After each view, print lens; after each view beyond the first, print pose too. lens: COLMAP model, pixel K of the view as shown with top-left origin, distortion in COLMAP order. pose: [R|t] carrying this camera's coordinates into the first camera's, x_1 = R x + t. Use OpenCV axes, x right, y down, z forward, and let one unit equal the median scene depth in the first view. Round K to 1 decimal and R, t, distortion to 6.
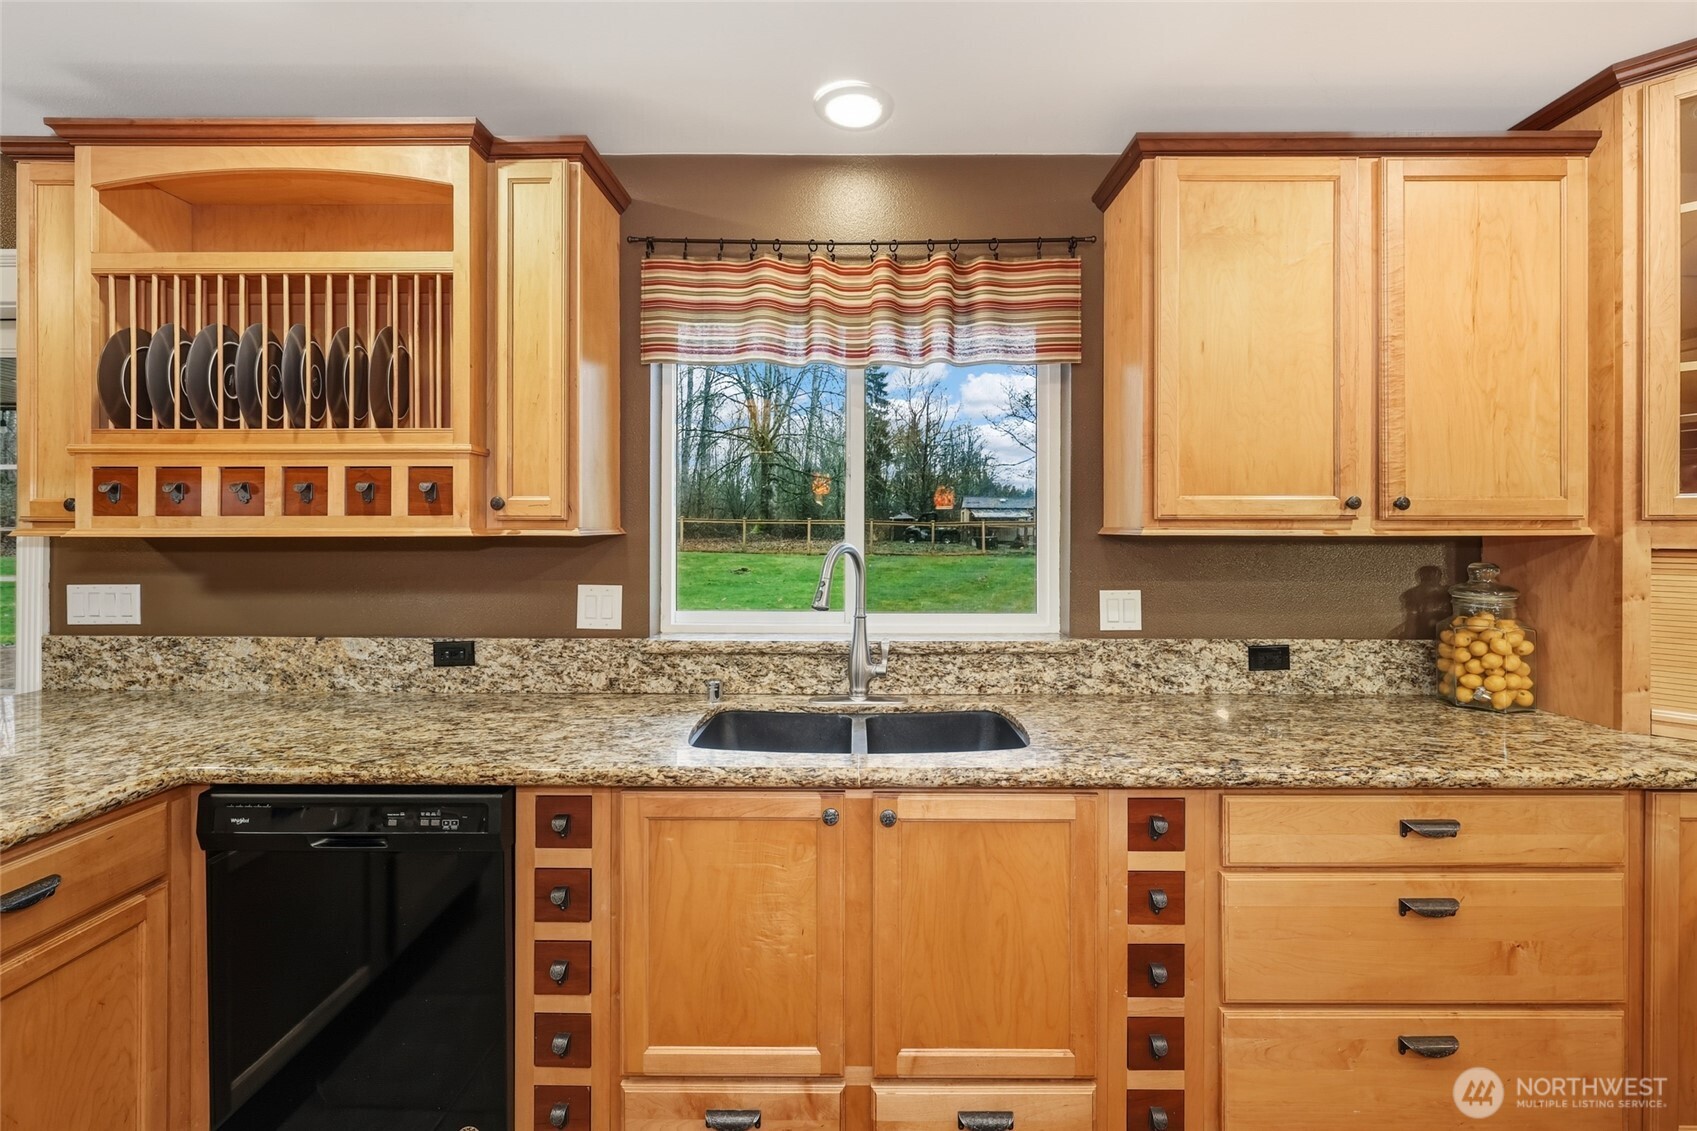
lens RADIAL K [[730.6, 0, 856.7], [0, 730.6, 532.7], [0, 0, 1]] dist [-0.002612, -0.000103]
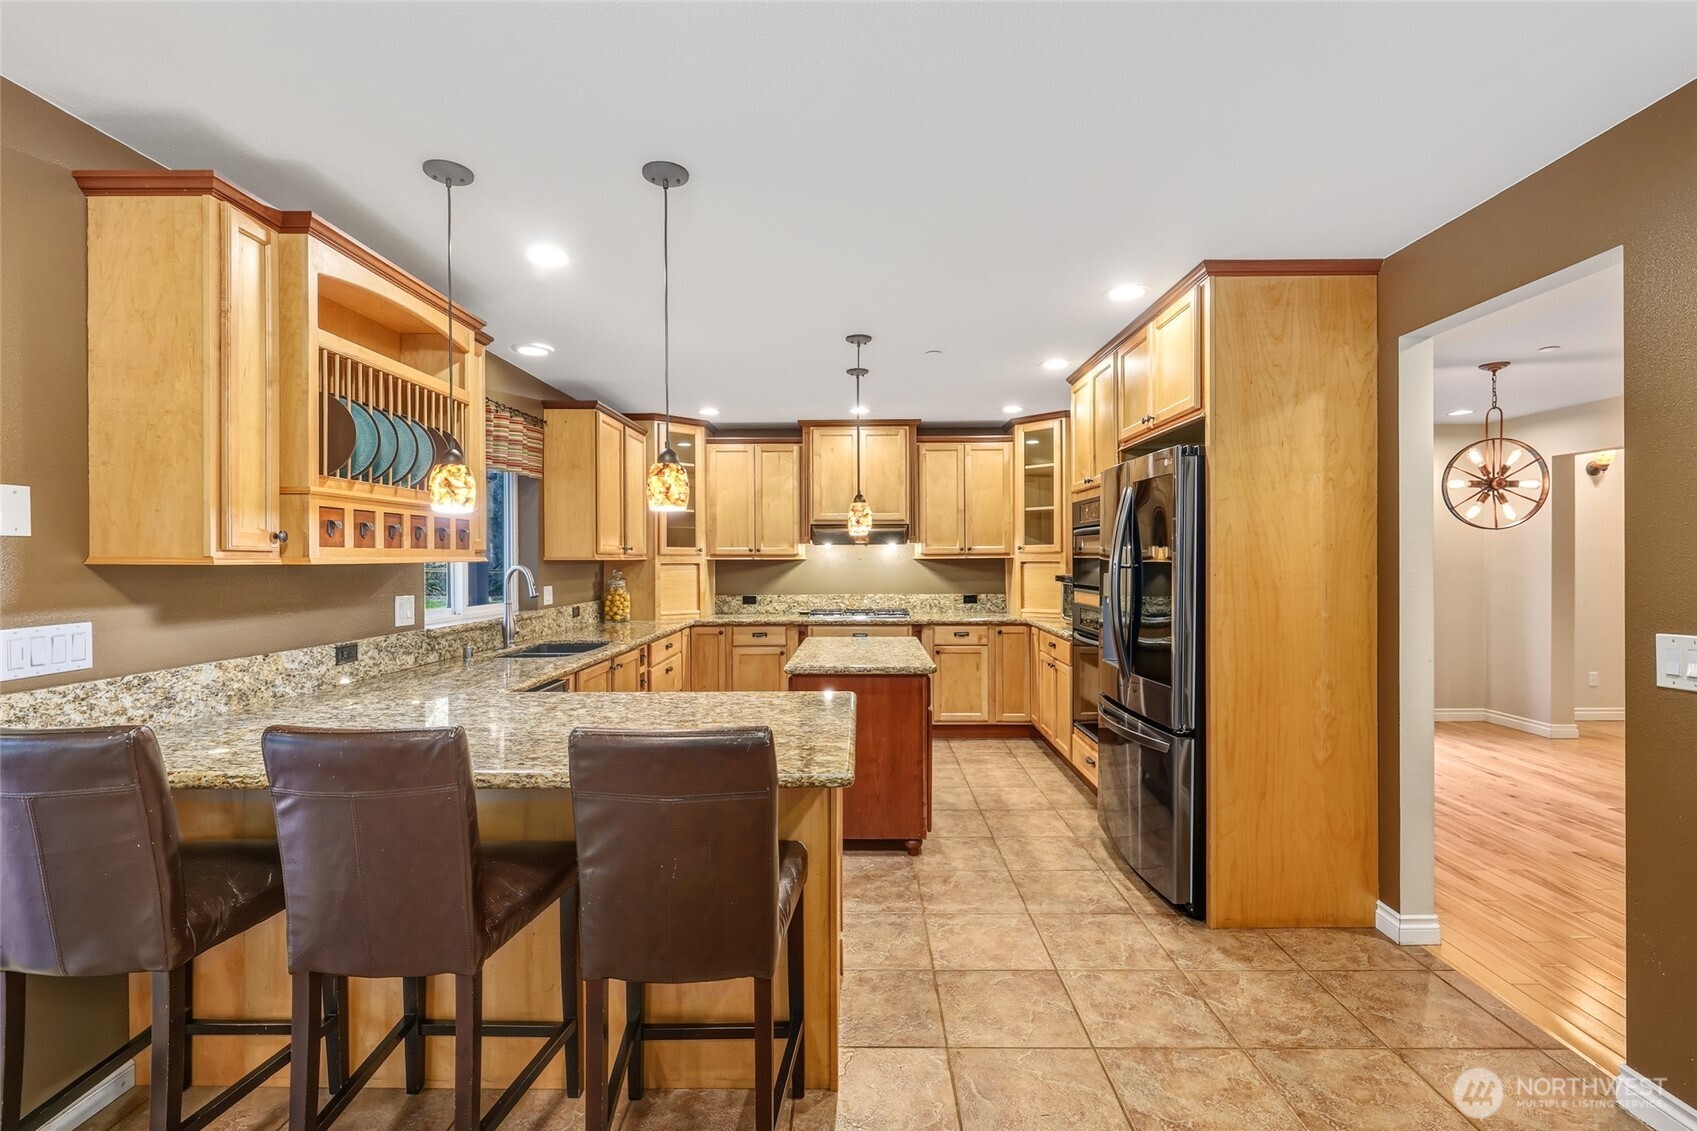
lens RADIAL K [[762.7, 0, 848.9], [0, 762.7, 559.4], [0, 0, 1]] dist [0.003773, 0.000393]
pose [[0.011108, -0.002512, 0.999935, -1.903259], [0.001938, 0.999995, 0.002490, -0.003790], [-0.999936, 0.001910, 0.011113, 0.089246]]
